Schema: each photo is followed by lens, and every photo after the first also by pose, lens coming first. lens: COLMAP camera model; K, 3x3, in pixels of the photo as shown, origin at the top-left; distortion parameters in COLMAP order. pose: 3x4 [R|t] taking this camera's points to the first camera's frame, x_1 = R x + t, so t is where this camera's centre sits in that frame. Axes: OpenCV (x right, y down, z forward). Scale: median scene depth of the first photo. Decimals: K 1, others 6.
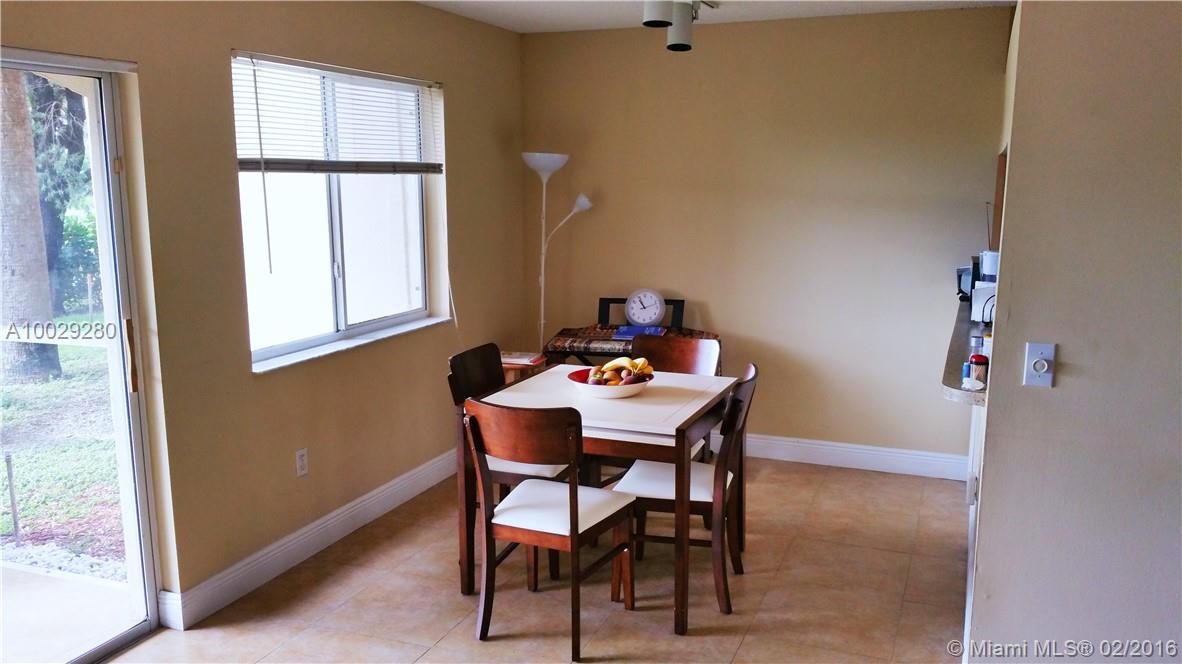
lens RADIAL K [[964.5, 0, 596.2], [0, 964.5, 333.2], [0, 0, 1]] dist [0.065863, -0.117693]
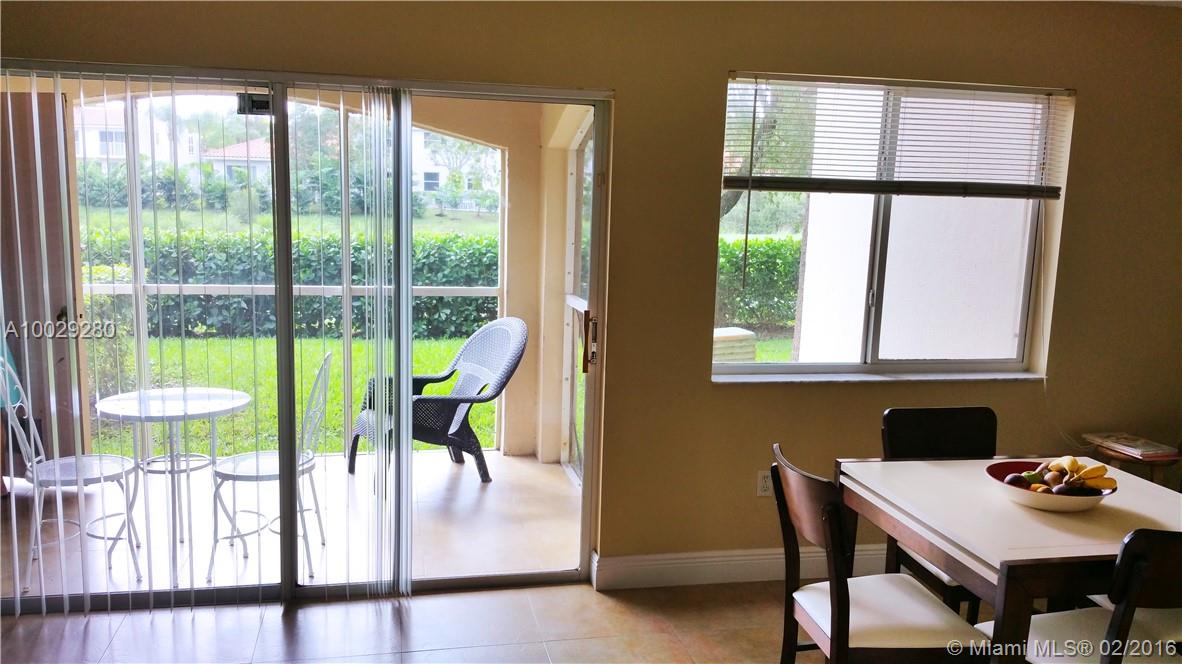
lens RADIAL K [[964.5, 0, 590.5], [0, 964.5, 337.6], [0, 0, 1]] dist [0.065863, -0.117693]
pose [[0.546565, 0.142018, -0.825287, 0.356982], [-0.167015, 0.984202, 0.058755, -0.037699], [0.820593, 0.105722, 0.561649, 0.261219]]
